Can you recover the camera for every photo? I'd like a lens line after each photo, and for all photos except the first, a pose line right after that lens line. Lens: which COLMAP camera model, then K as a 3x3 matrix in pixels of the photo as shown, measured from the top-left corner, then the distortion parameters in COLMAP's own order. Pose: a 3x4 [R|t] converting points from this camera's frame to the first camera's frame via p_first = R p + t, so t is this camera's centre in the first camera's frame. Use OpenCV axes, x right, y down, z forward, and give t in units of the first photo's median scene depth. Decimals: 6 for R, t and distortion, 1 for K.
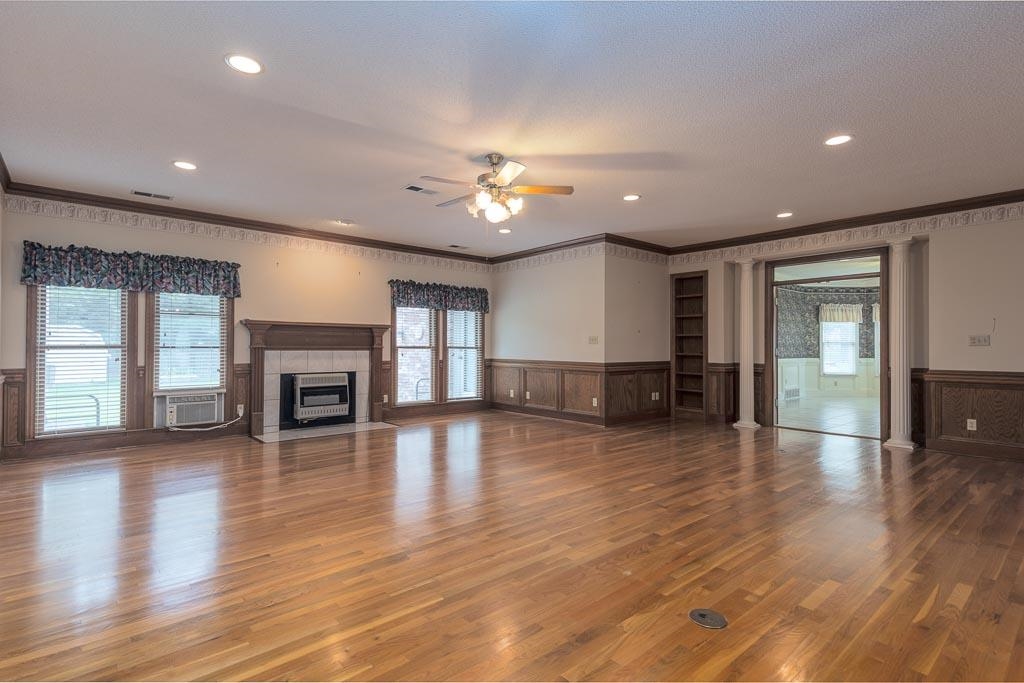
lens RADIAL K [[492.5, 0, 484.6], [0, 492.5, 339.0], [0, 0, 1]] dist [0.050501, -0.019244]
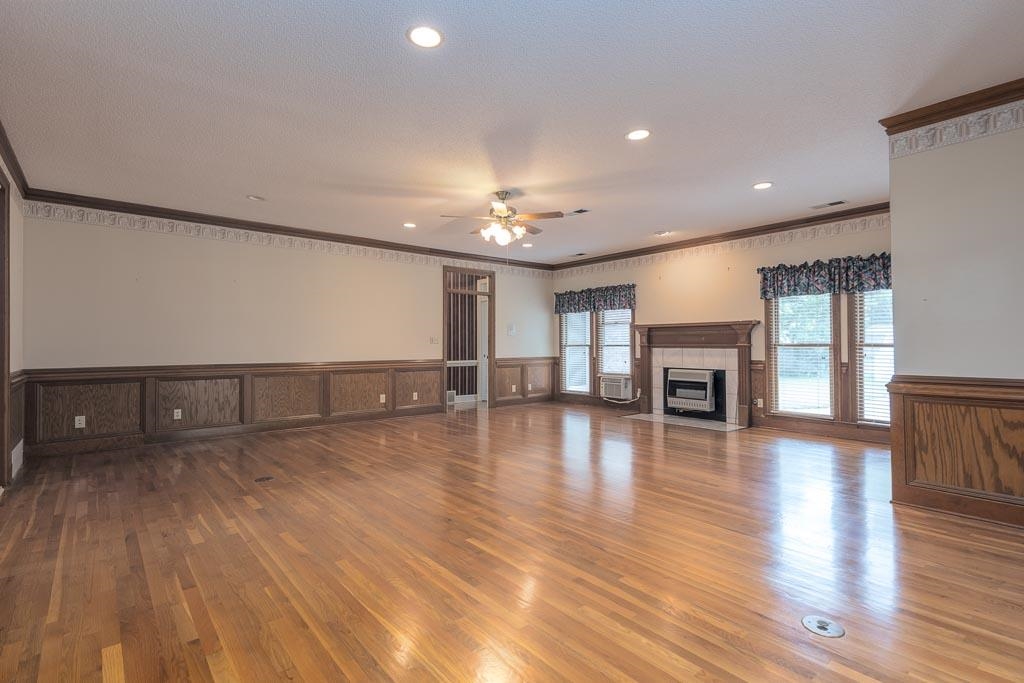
lens RADIAL K [[492.5, 0, 524.4], [0, 492.5, 337.3], [0, 0, 1]] dist [0.050501, -0.019244]
pose [[0.014549, -0.019105, -0.999712, 0.775261], [0.020340, 0.999616, -0.018807, 0.011930], [0.999687, -0.020060, 0.014932, 0.631807]]
